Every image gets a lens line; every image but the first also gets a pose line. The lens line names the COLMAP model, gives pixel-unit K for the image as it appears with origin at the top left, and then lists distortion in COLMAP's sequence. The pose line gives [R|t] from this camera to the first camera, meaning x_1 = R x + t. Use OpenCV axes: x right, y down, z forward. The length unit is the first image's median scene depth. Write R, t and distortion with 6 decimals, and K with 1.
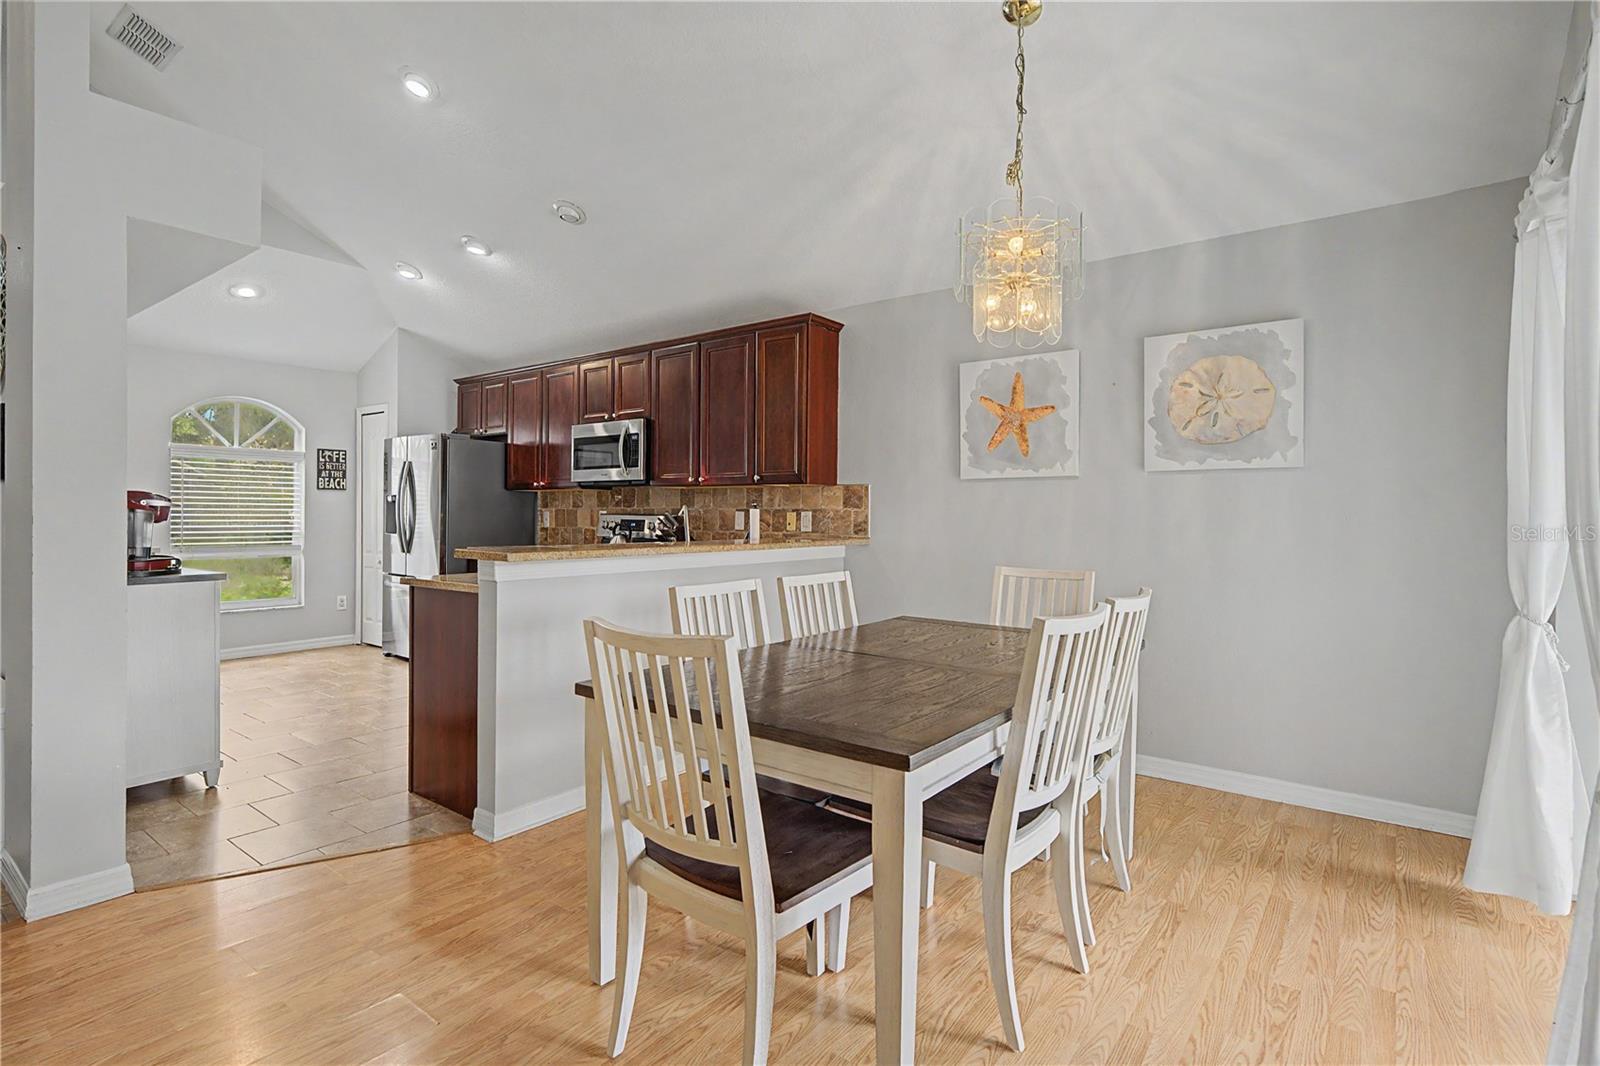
lens RADIAL K [[773.5, 0, 799.2], [0, 773.5, 521.6], [0, 0, 1]] dist [-0.000152, 0.000281]
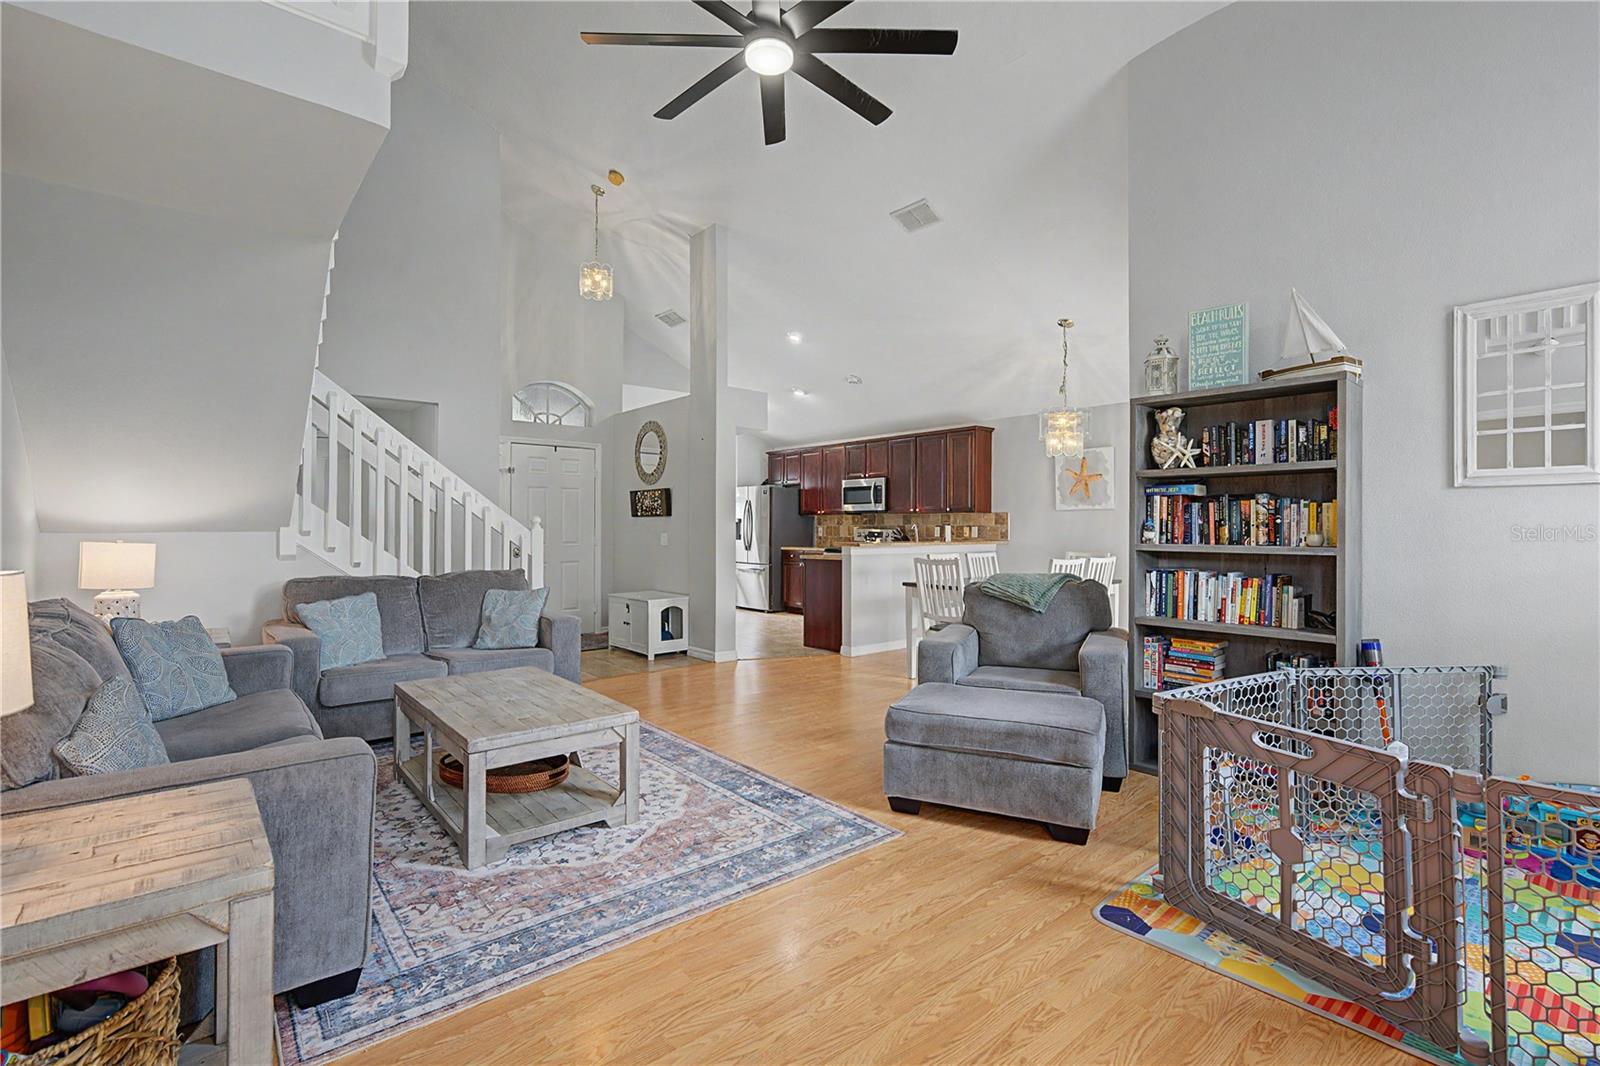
lens RADIAL K [[723.6, 0, 797.7], [0, 723.6, 523.5], [0, 0, 1]] dist [0.002383, 0.000062]
pose [[0.975856, -0.005918, -0.218333, -0.023090], [0.002554, 0.999874, -0.015688, 0.005072], [0.218398, 0.014751, 0.975748, -0.710307]]
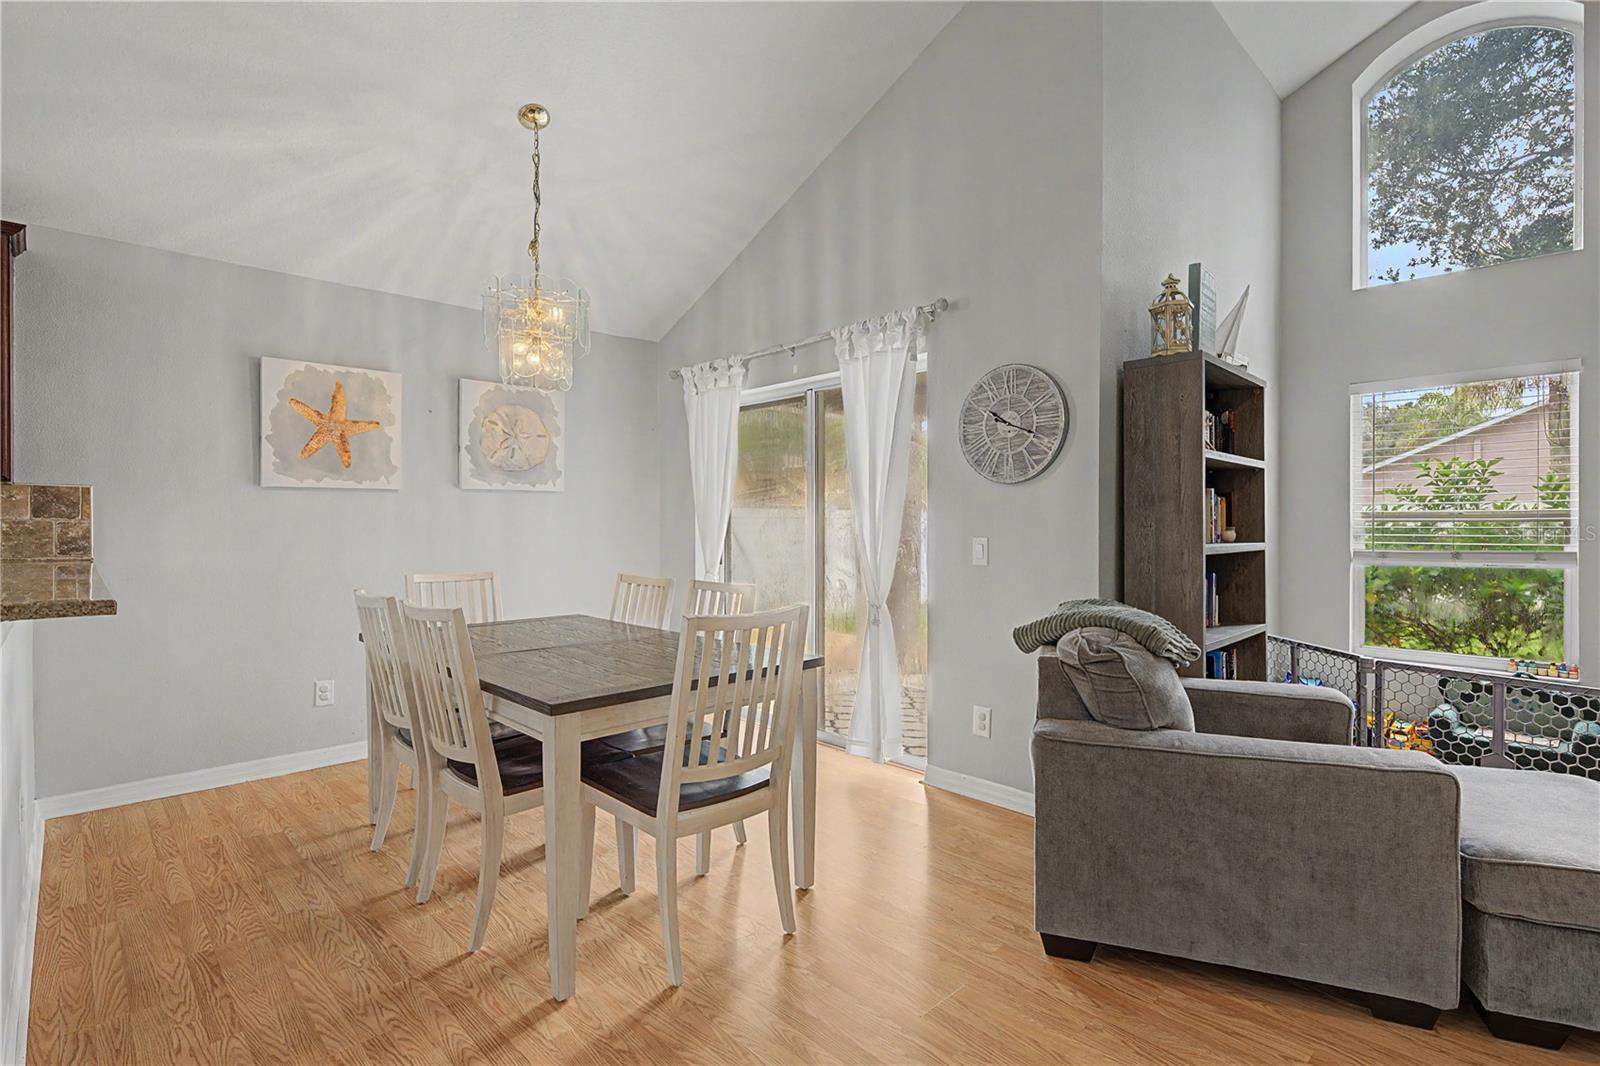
lens RADIAL K [[773.5, 0, 799.2], [0, 773.5, 521.6], [0, 0, 1]] dist [-0.000152, 0.000281]
pose [[0.159950, -0.004340, 0.987116, -0.428503], [0.010514, 0.999941, 0.002693, -0.007718], [-0.987069, 0.009948, 0.159986, 0.187625]]
